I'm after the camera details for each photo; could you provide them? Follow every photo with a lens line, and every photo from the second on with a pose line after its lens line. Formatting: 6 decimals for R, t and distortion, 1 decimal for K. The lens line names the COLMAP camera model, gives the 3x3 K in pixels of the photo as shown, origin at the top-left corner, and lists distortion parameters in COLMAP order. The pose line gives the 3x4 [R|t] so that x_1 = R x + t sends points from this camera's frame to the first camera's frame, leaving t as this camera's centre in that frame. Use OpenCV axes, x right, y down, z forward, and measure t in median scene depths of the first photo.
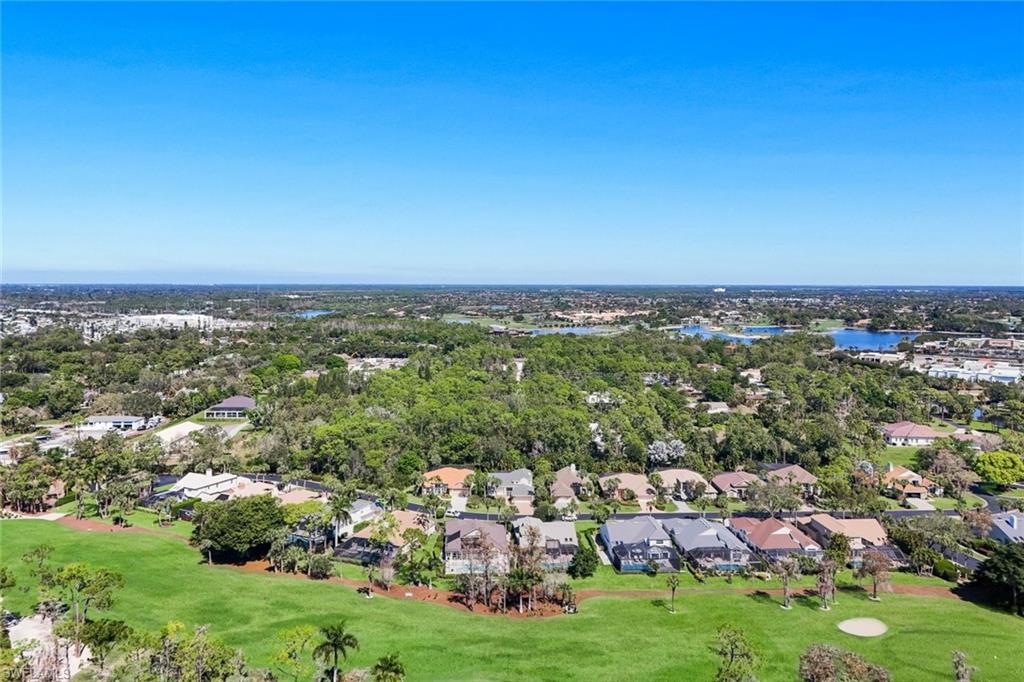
lens RADIAL K [[749.5, 0, 512.0], [0, 749.5, 341.0], [0, 0, 1]] dist [0.010107, 0.001779]
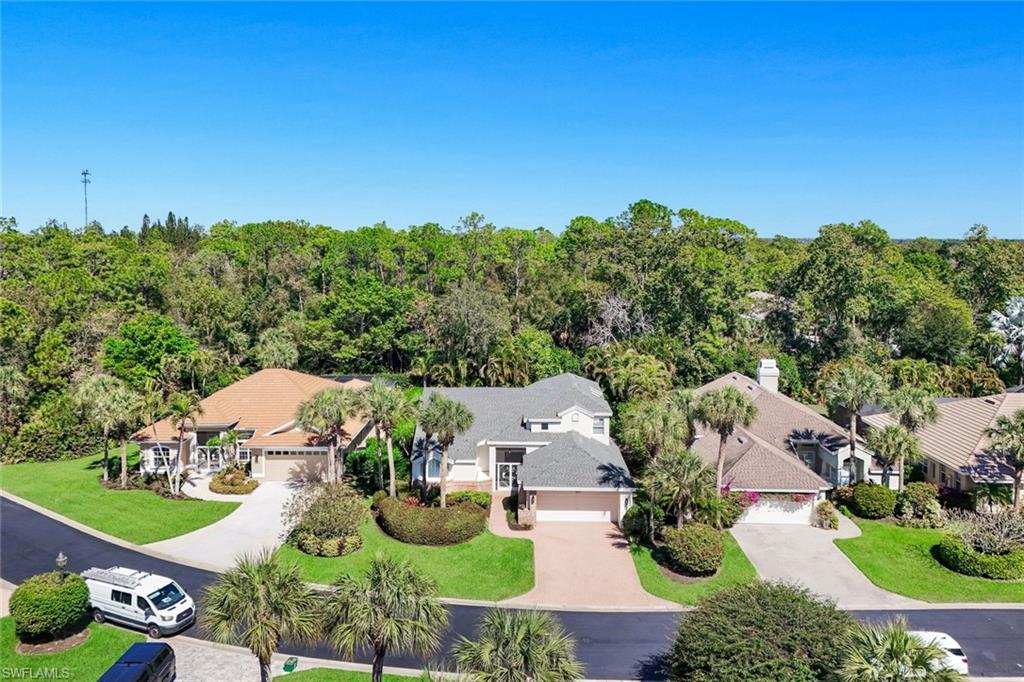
lens RADIAL K [[749.5, 0, 512.0], [0, 749.5, 341.0], [0, 0, 1]] dist [0.010107, 0.001779]
pose [[0.999524, 0.006803, -0.030099, 0.003187], [-0.005258, 0.998680, 0.051103, 0.140115], [0.030407, -0.050920, 0.998240, 0.717105]]
